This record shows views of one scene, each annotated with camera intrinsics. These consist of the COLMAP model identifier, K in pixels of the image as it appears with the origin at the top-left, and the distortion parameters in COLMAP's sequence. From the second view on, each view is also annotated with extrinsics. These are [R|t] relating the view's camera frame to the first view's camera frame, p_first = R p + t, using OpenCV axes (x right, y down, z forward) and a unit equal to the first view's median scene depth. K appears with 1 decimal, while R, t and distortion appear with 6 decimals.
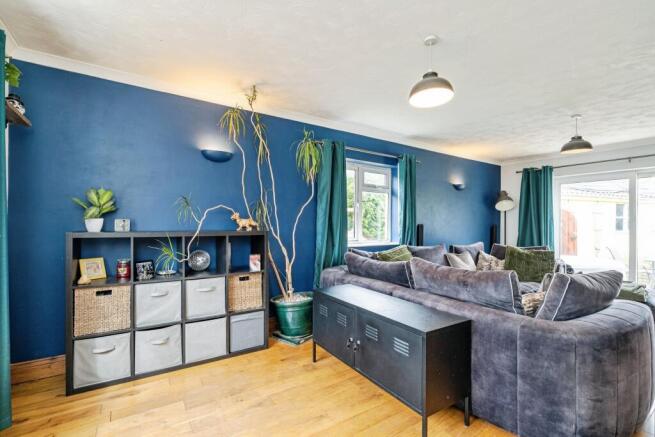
lens RADIAL K [[299.1, 0, 324.7], [0, 299.1, 220.6], [0, 0, 1]] dist [-0.008325, 0.002131]
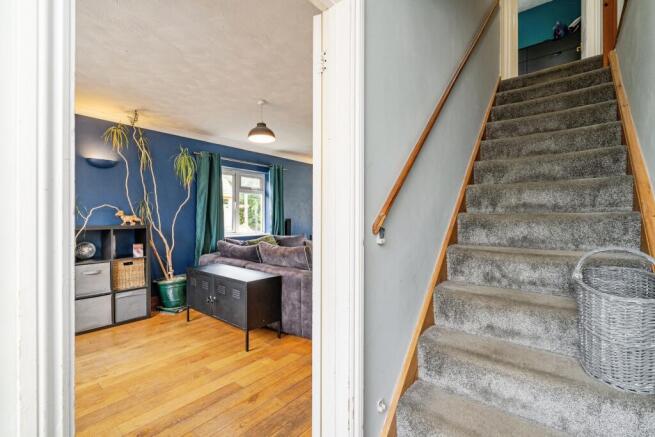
lens RADIAL K [[299.1, 0, 330.3], [0, 299.1, 216.5], [0, 0, 1]] dist [-0.008325, 0.002131]
pose [[0.951007, -0.005427, 0.309121, 0.149361], [0.003789, 0.999975, 0.005899, -0.006506], [-0.309146, -0.004439, 0.951004, -0.442236]]
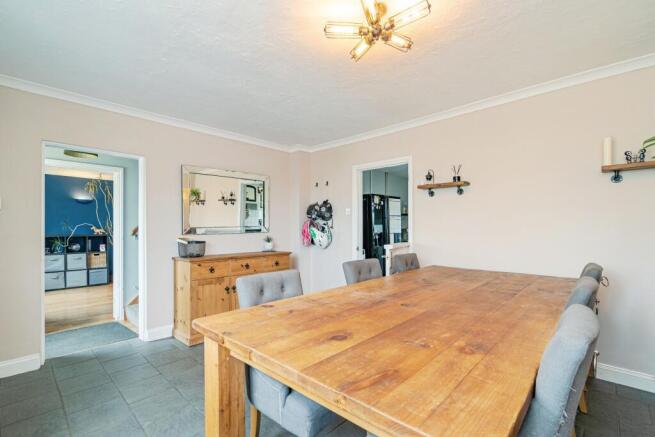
lens RADIAL K [[299.1, 0, 330.0], [0, 299.1, 222.1], [0, 0, 1]] dist [-0.008325, 0.002131]
pose [[0.969938, -0.008768, 0.243193, 0.940471], [0.010900, 0.999913, -0.007421, -0.023851], [-0.243107, 0.009849, 0.969950, -1.717989]]
